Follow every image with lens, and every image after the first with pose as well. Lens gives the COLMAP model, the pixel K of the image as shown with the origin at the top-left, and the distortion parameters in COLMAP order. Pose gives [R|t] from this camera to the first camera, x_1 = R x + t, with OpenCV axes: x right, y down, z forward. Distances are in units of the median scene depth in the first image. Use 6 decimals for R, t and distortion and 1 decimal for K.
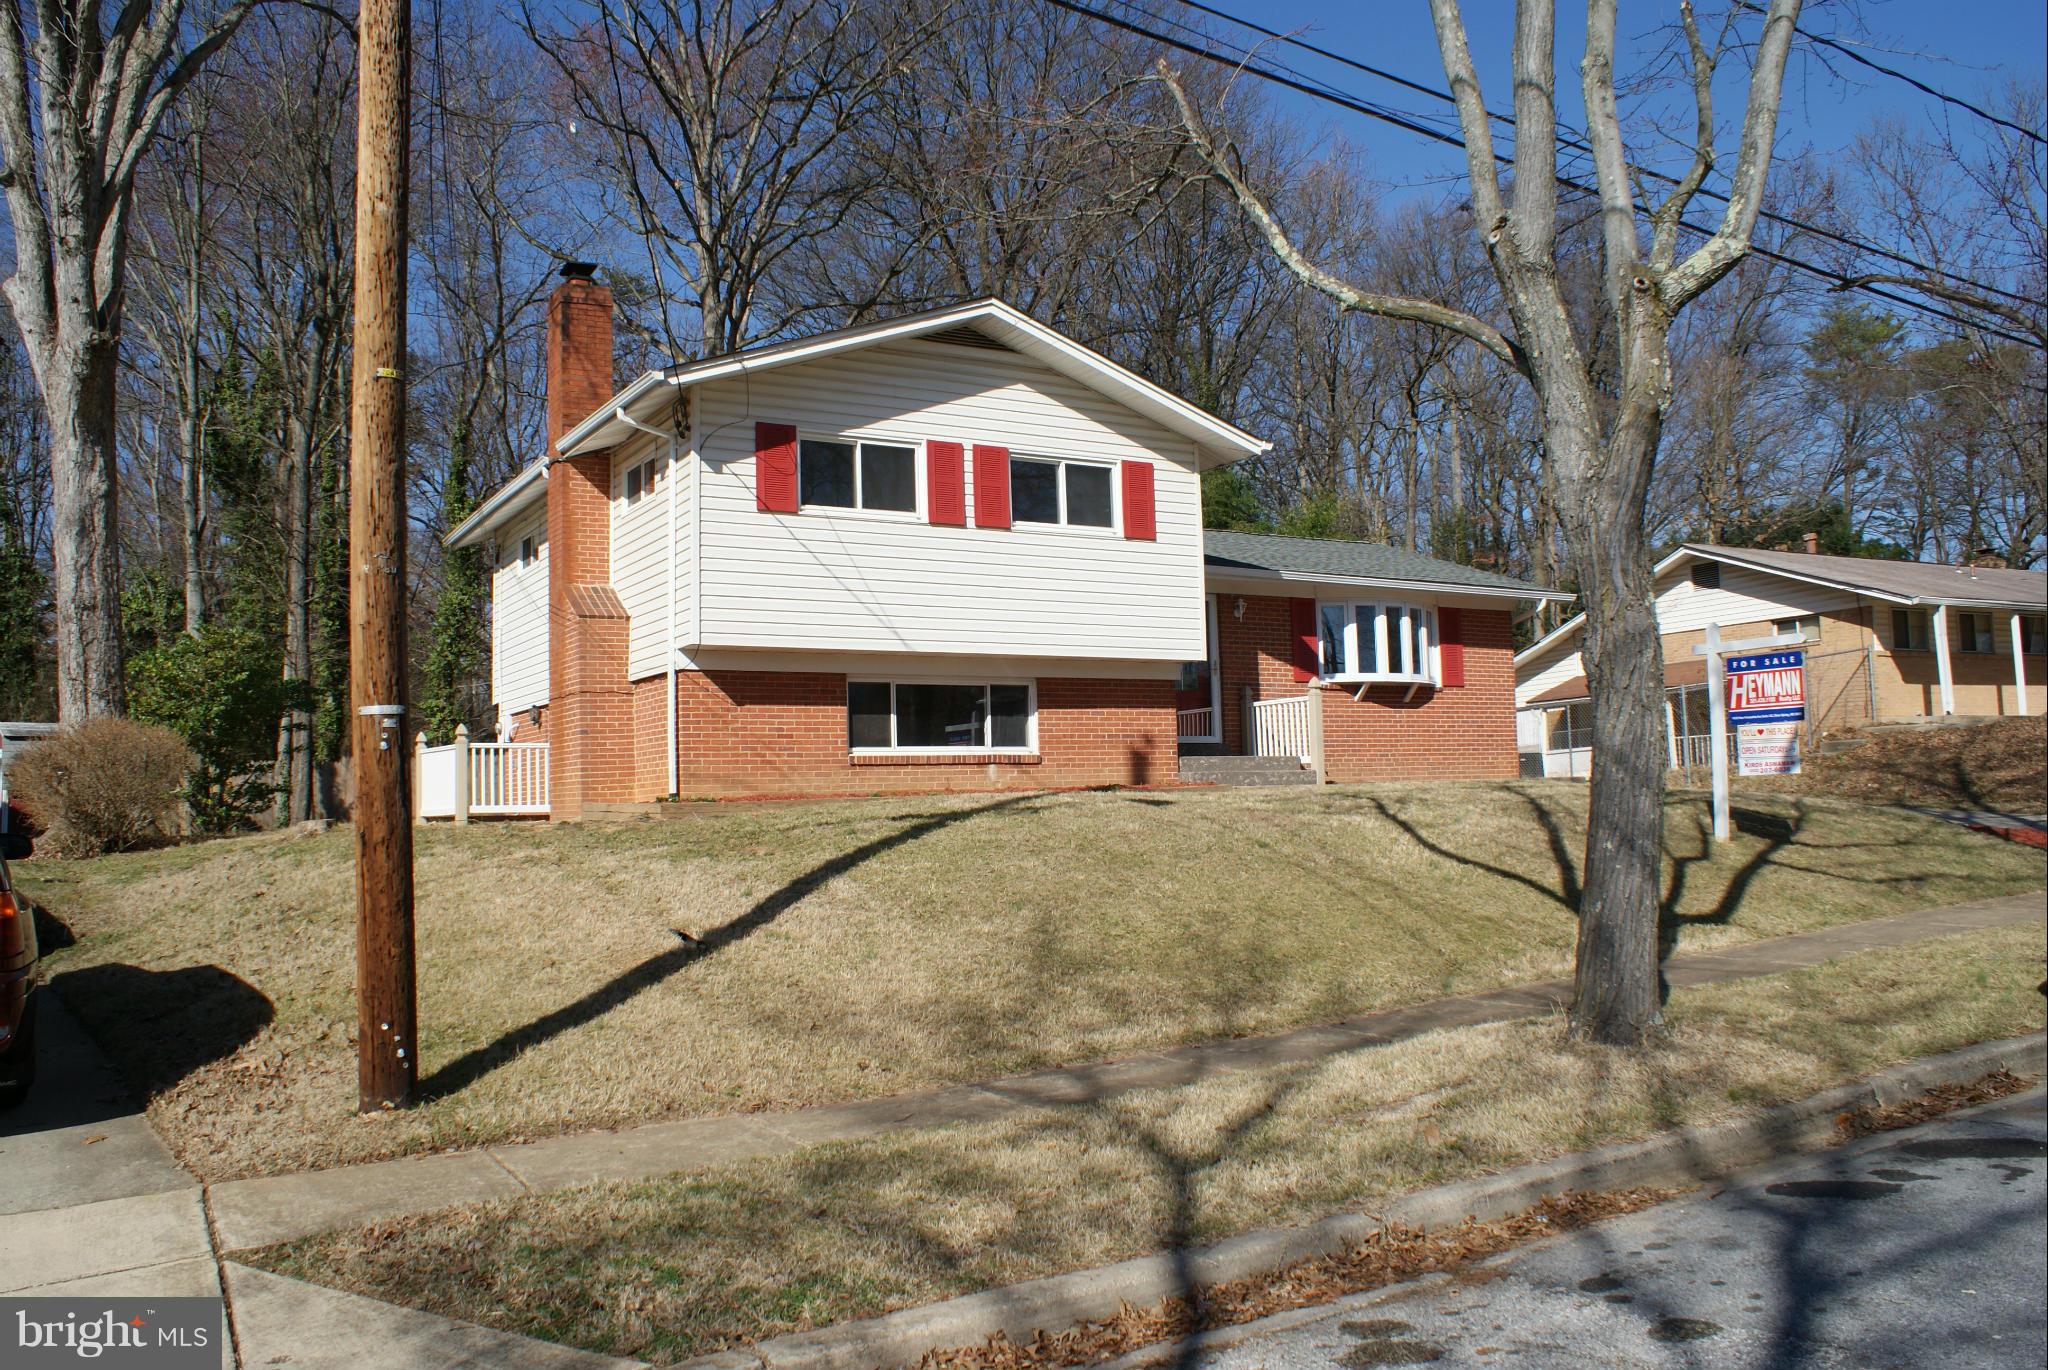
lens RADIAL K [[1496.2, 0, 1024.0], [0, 1496.2, 685.0], [0, 0, 1]] dist [0.000419, -0.000012]
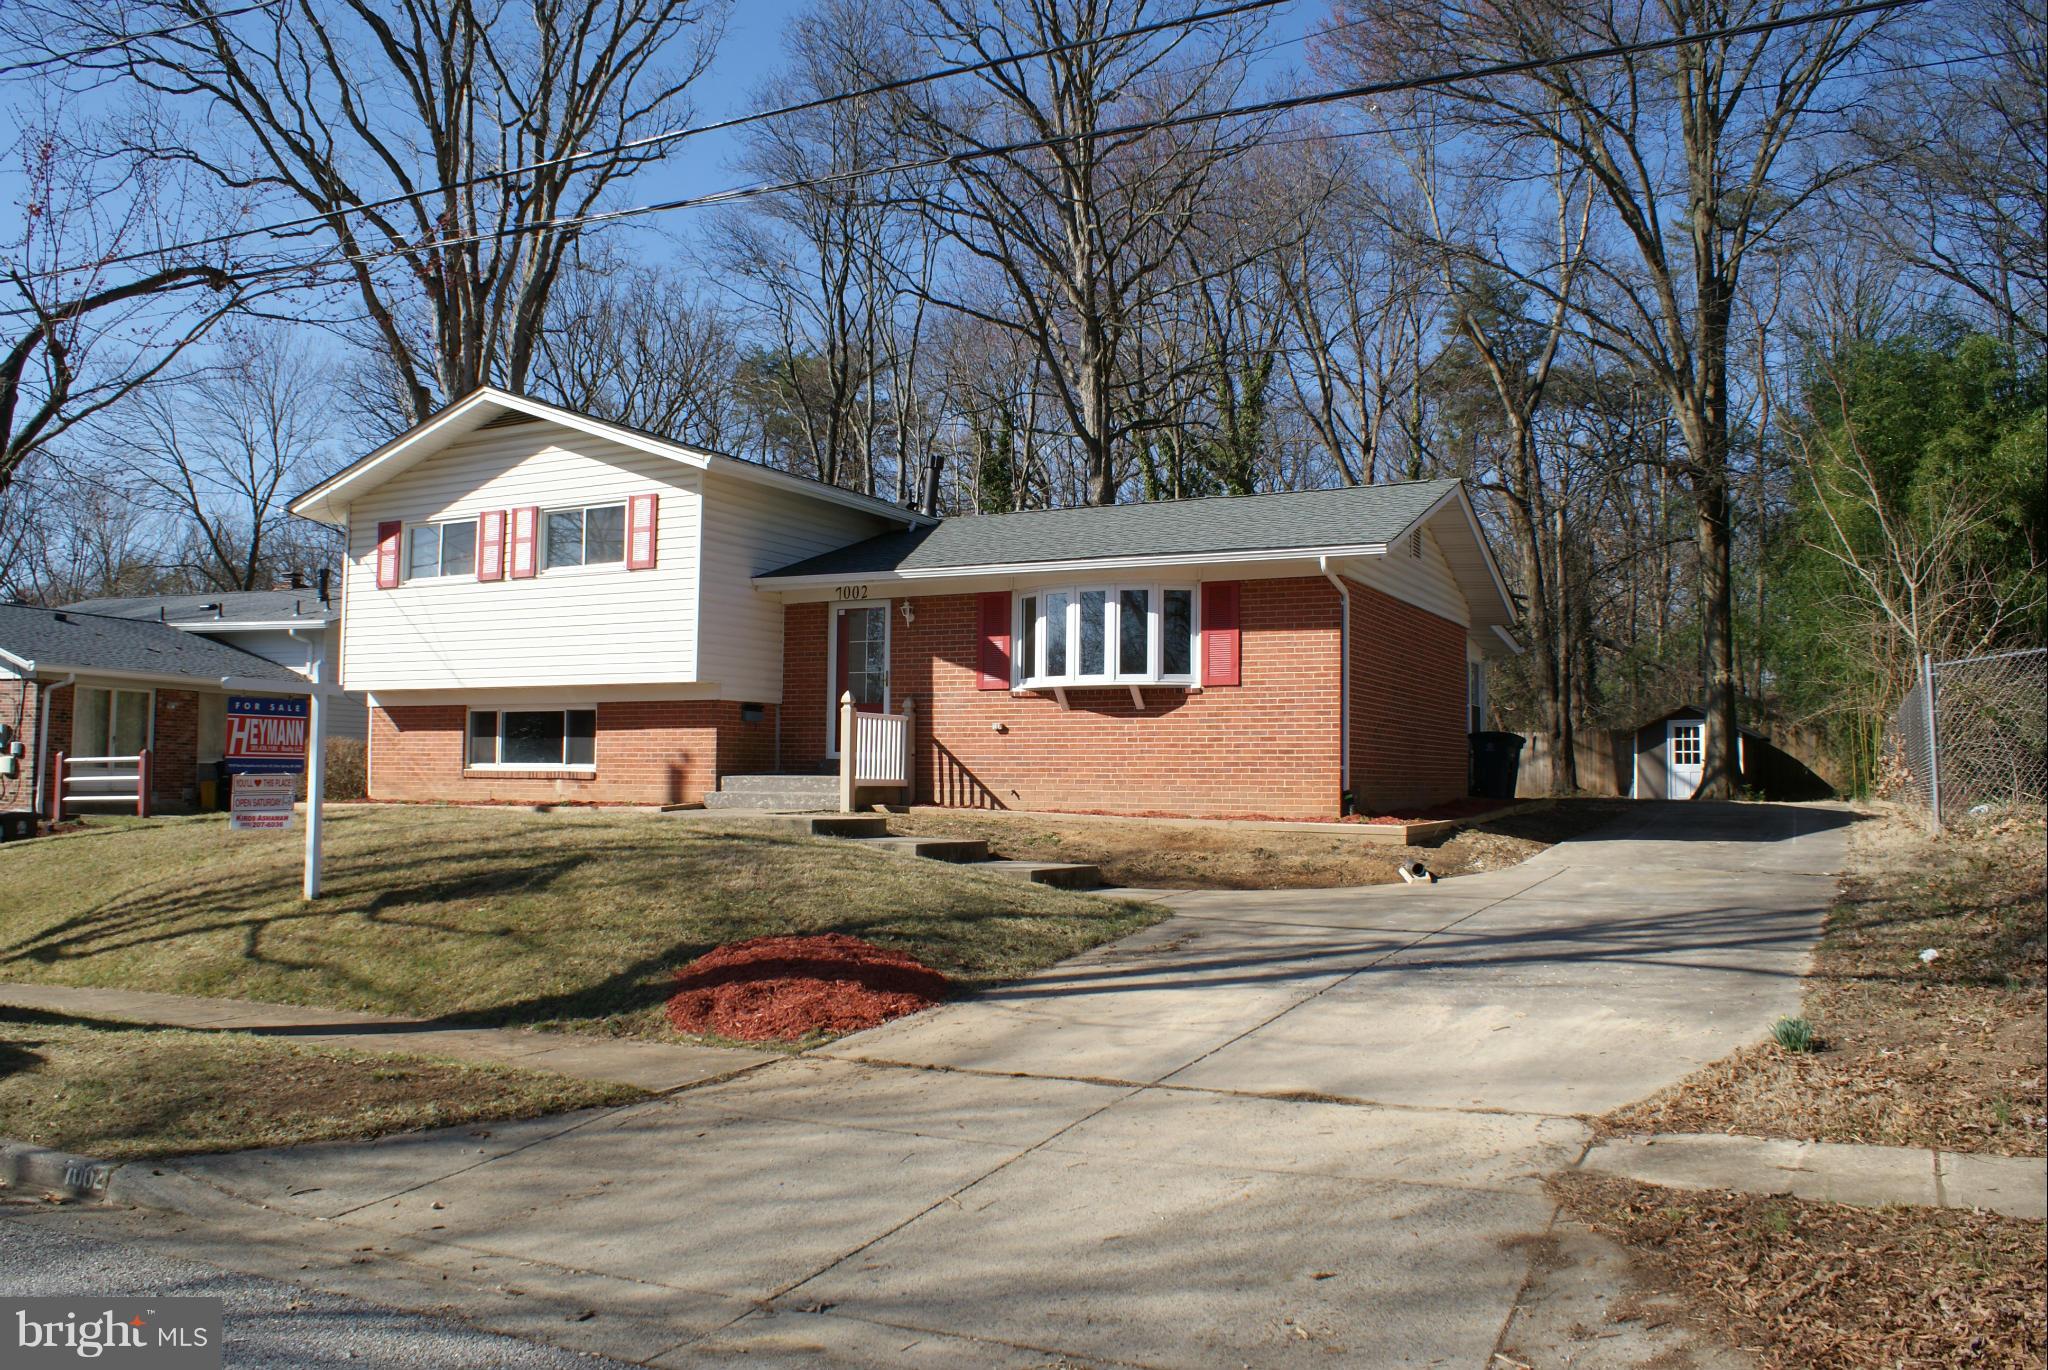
lens RADIAL K [[1496.2, 0, 1024.0], [0, 1496.2, 685.0], [0, 0, 1]] dist [0.000419, -0.000012]
pose [[0.542661, -0.020627, -0.839698, 1.117415], [0.041221, 0.999148, 0.002095, -0.007166], [0.838940, -0.035750, 0.543049, 0.659929]]
